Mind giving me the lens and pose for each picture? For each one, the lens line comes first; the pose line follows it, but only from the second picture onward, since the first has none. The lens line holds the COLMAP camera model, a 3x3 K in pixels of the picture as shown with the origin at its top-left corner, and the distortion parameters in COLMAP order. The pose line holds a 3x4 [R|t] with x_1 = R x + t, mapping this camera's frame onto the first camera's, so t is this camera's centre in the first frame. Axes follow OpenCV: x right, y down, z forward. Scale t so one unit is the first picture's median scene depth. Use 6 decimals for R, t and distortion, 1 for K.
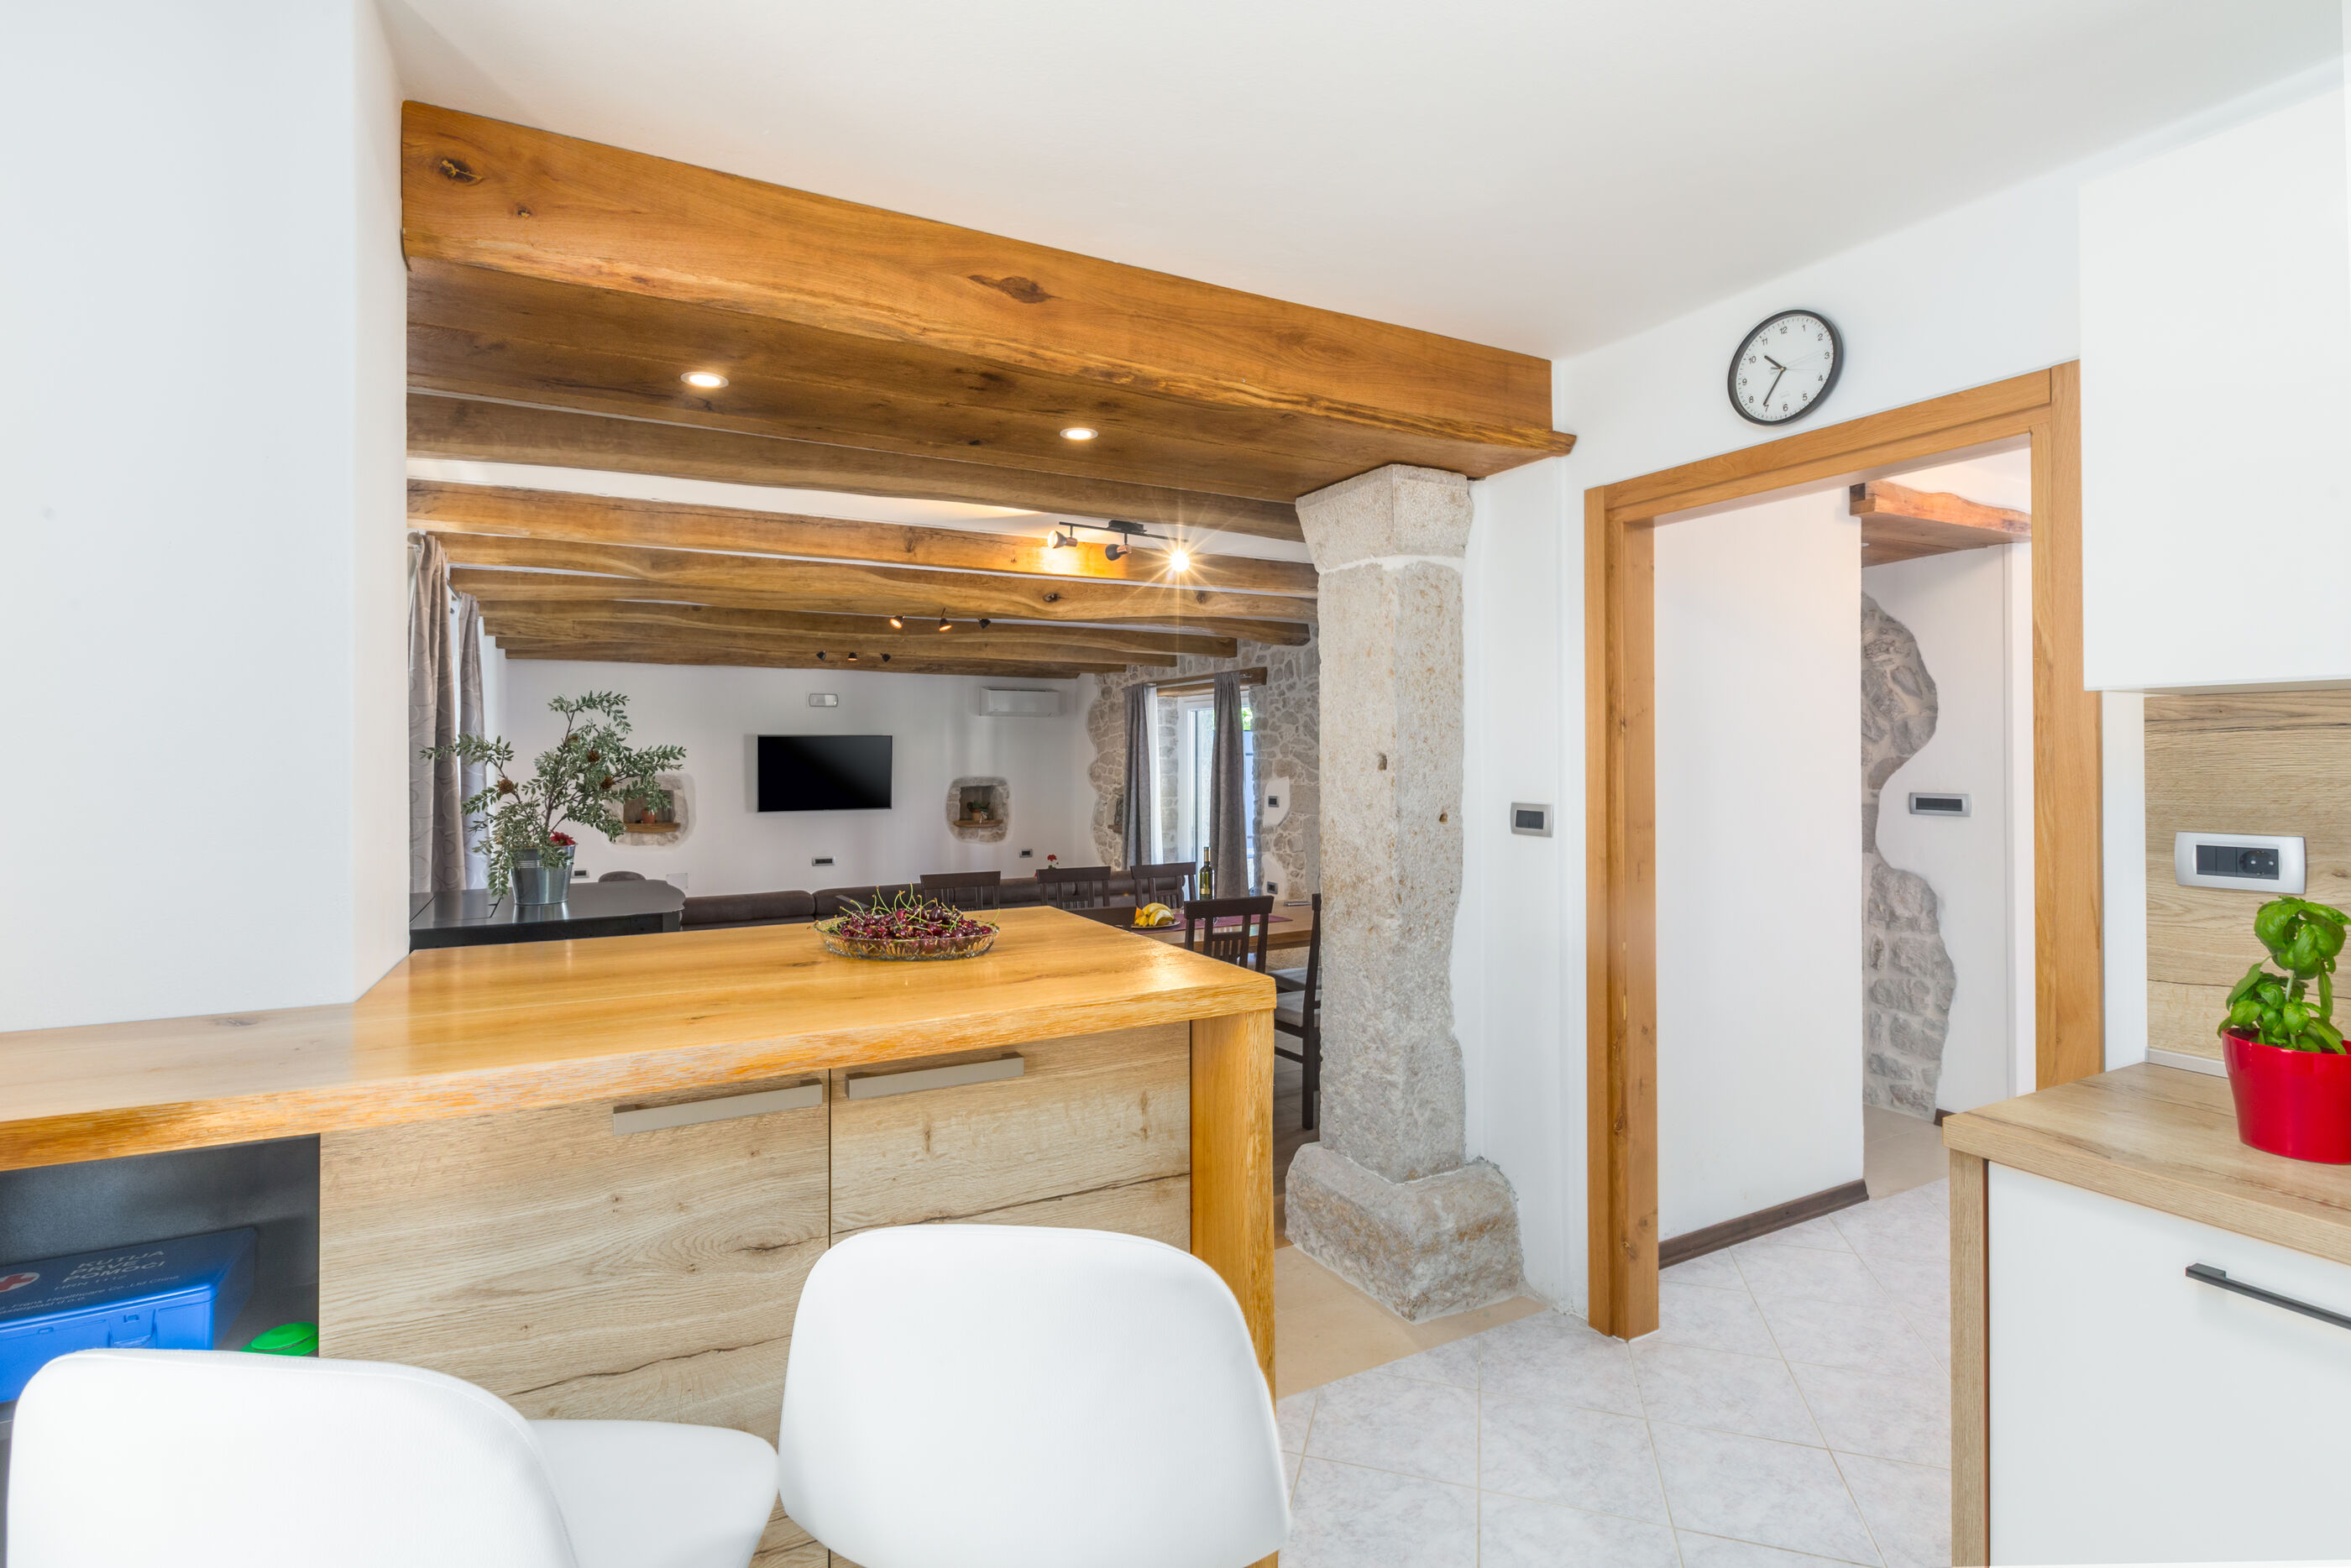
lens RADIAL K [[1068.8, 0, 1128.9], [0, 1068.8, 755.6], [0, 0, 1]] dist [-0.003820, -0.000481]
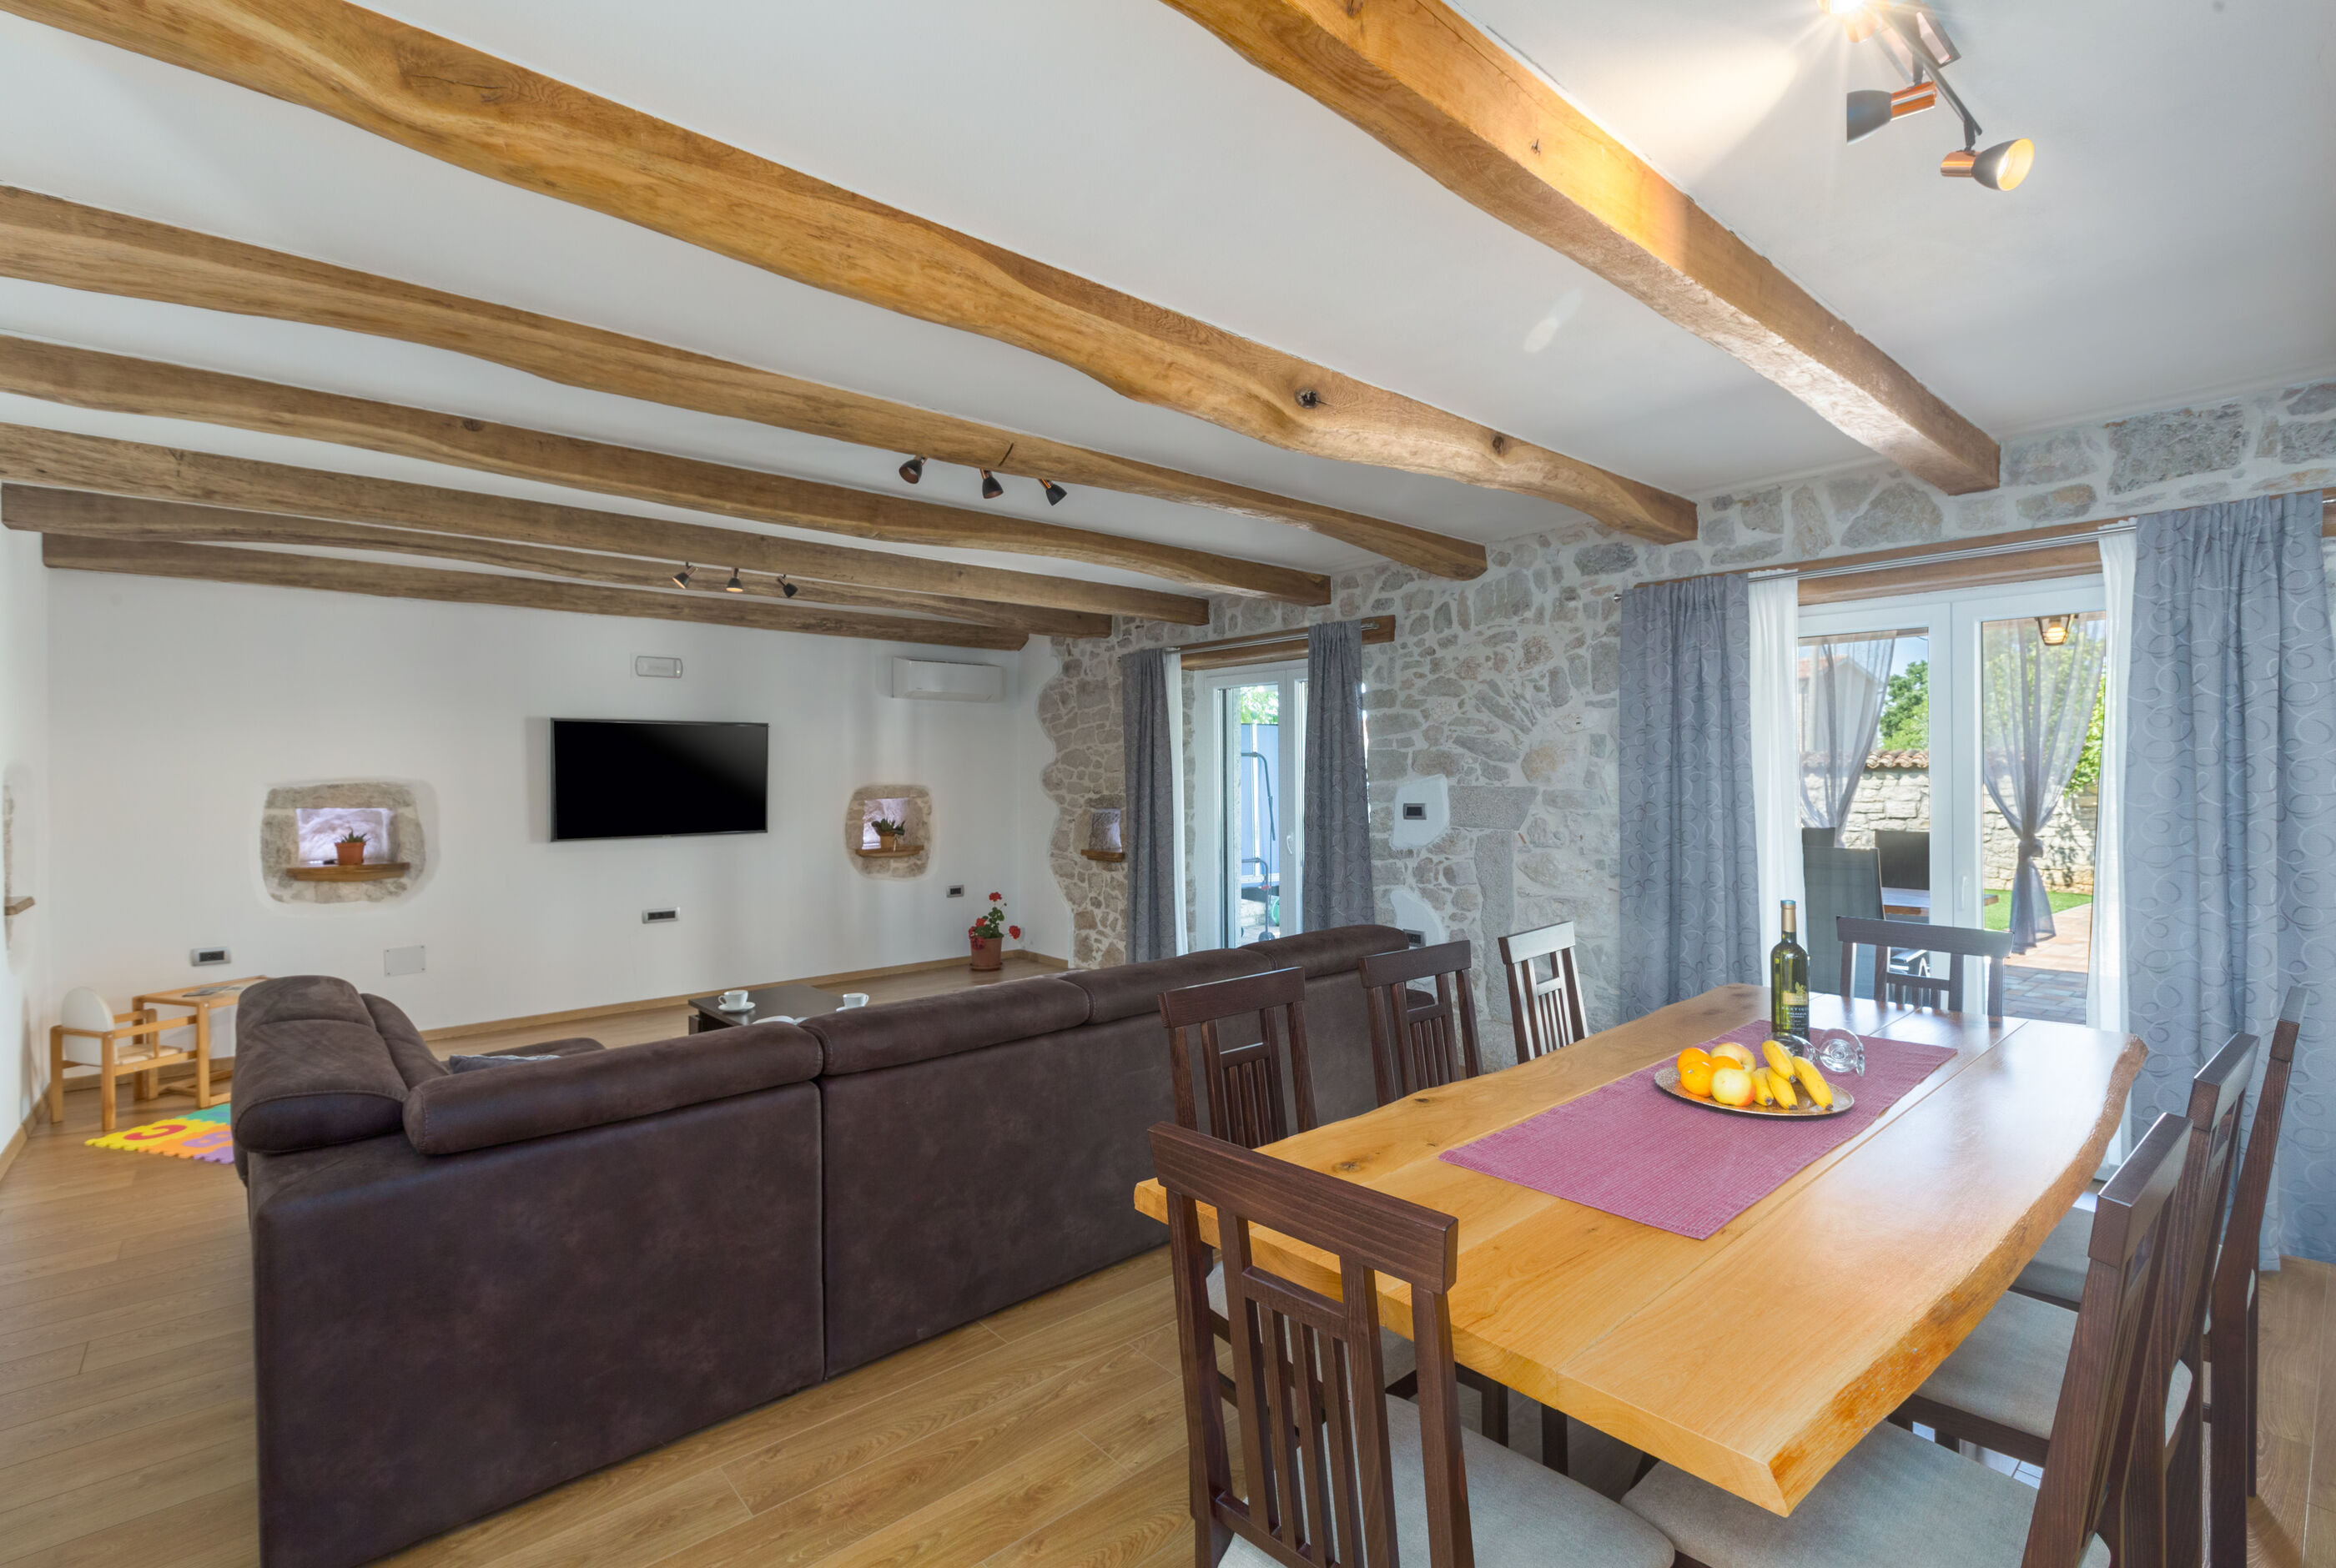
lens RADIAL K [[1055.9, 0, 1153.1], [0, 1055.9, 774.7], [0, 0, 1]] dist [0.000109, -0.000168]
pose [[0.970860, -0.004656, 0.239601, -0.157427], [0.004707, 0.999989, 0.000359, 0.015555], [-0.239600, 0.000780, 0.970871, 0.325178]]
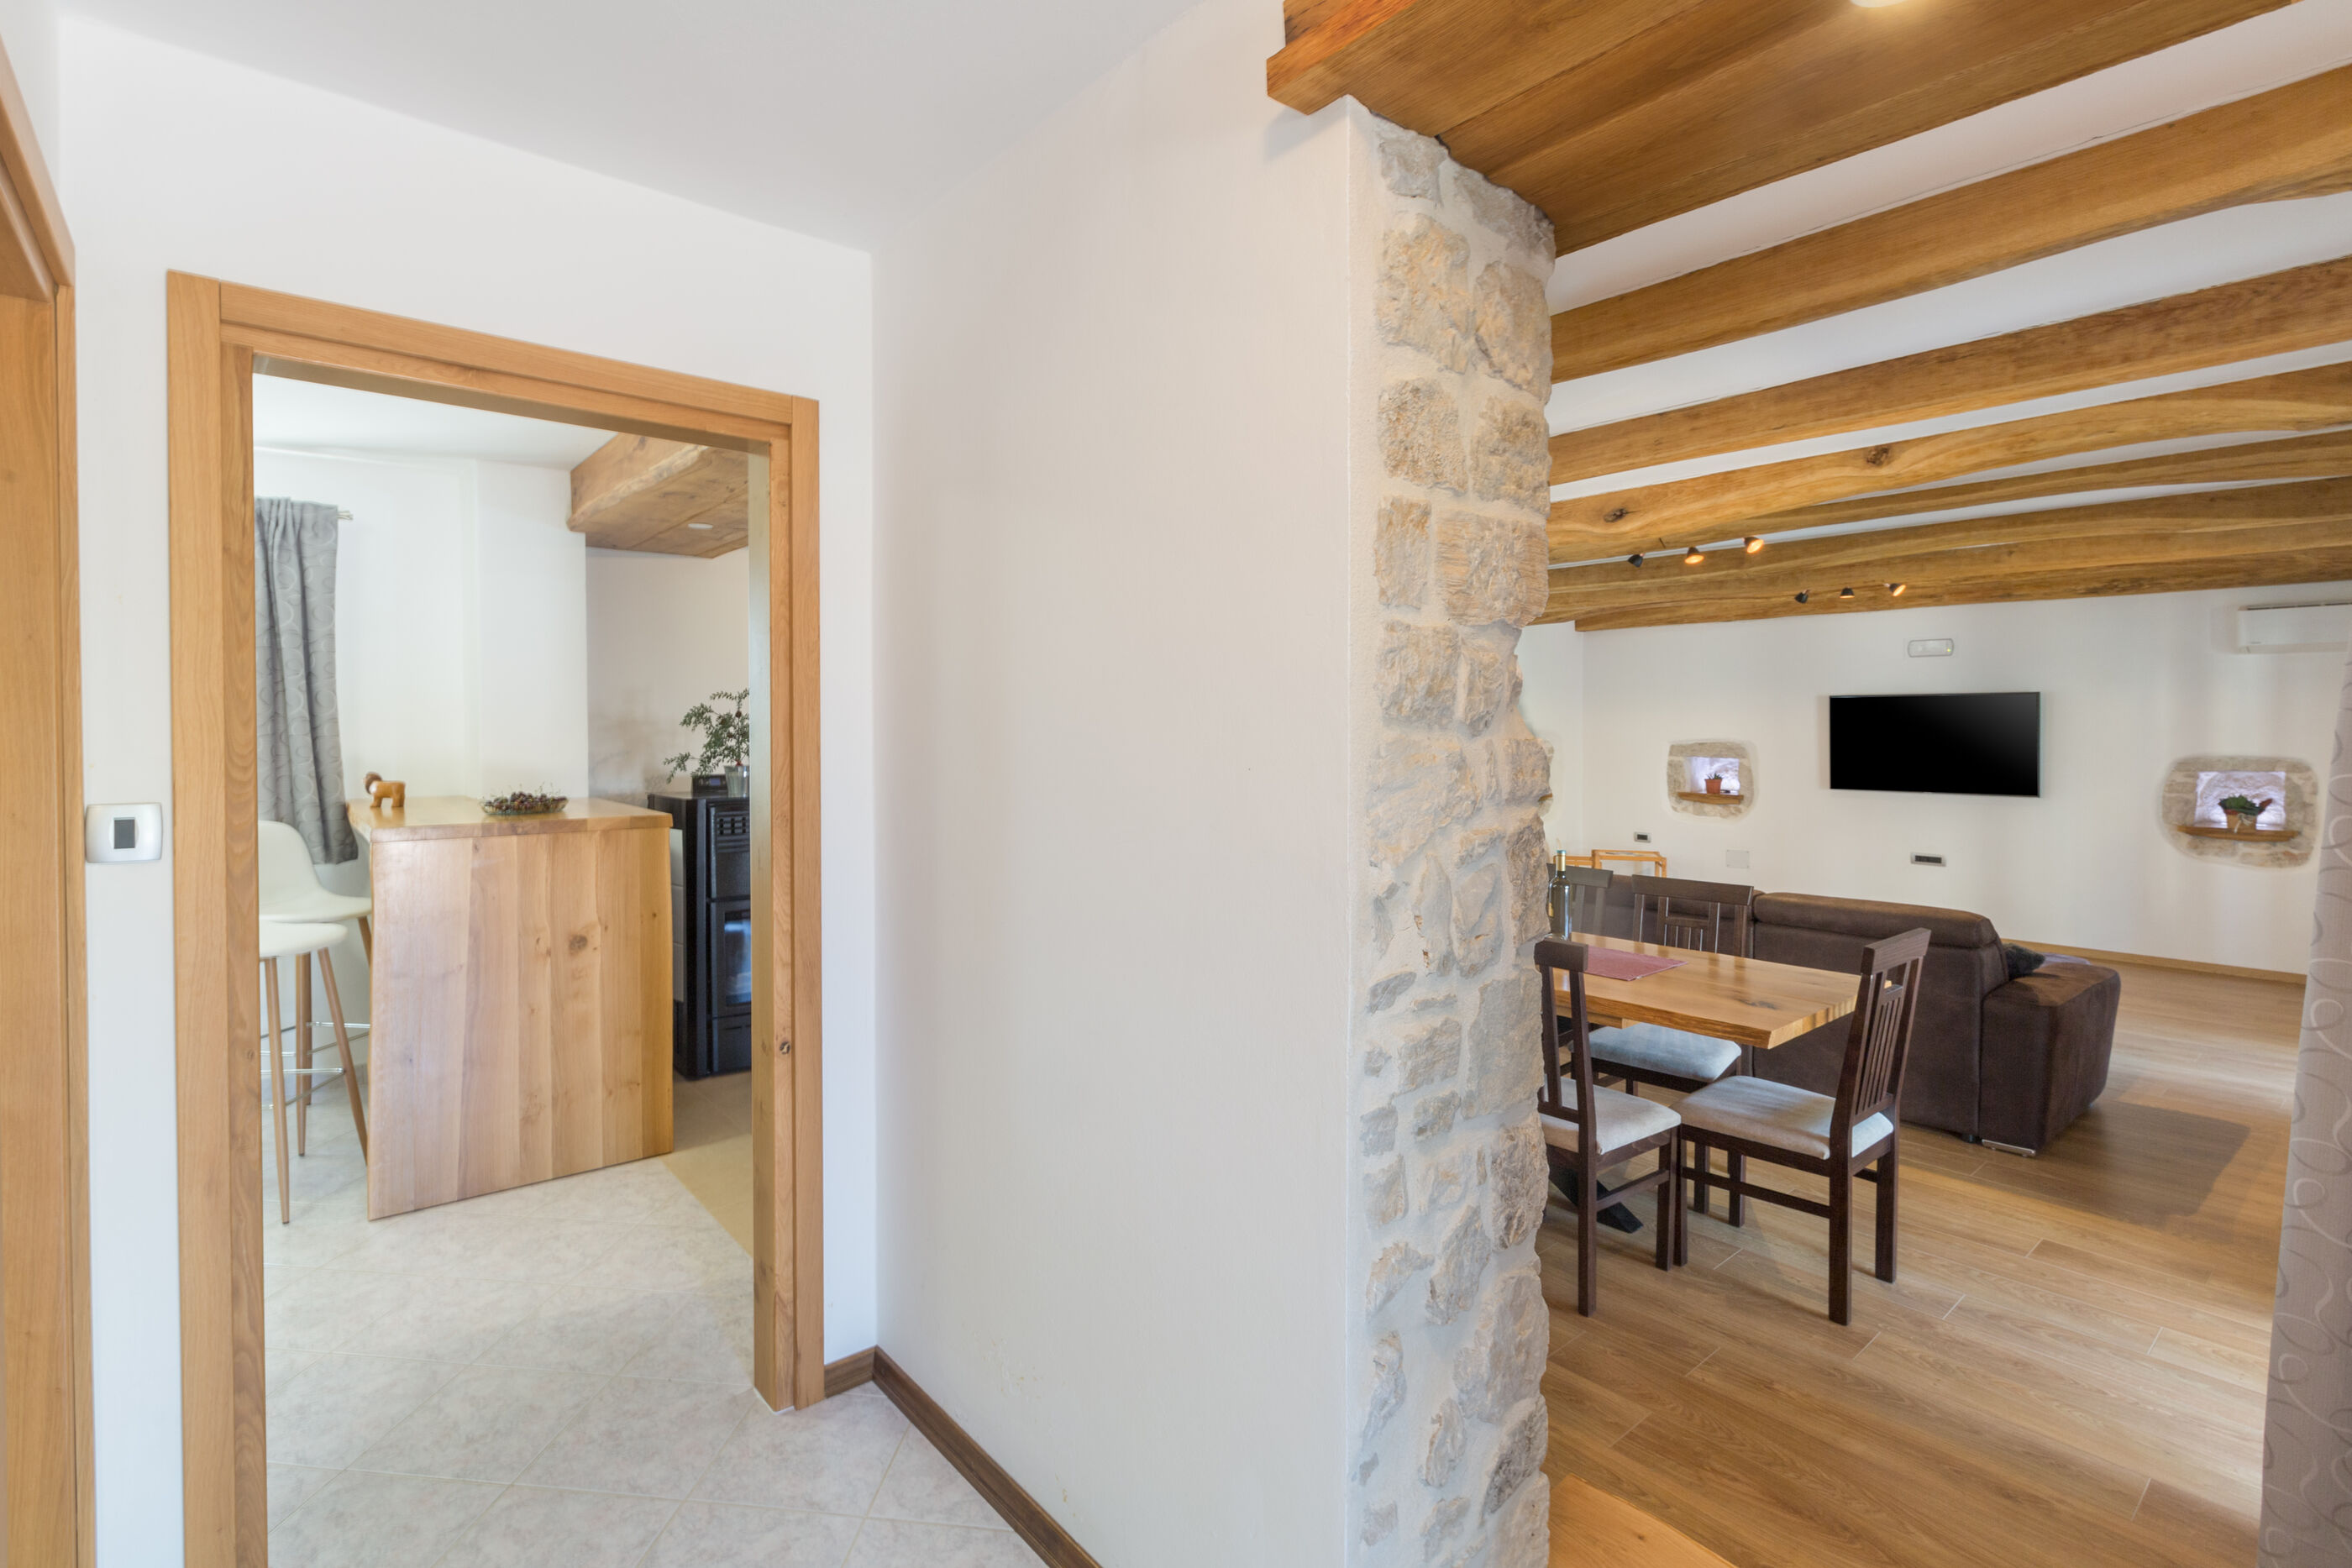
lens RADIAL K [[1082.4, 0, 1125.7], [0, 1082.4, 743.3], [0, 0, 1]] dist [0.016953, -0.008956]
pose [[0.205367, 0.019890, -0.978483, 0.373664], [0.001159, 0.999788, 0.020567, -0.000394], [0.978684, -0.005357, 0.205301, 0.297712]]
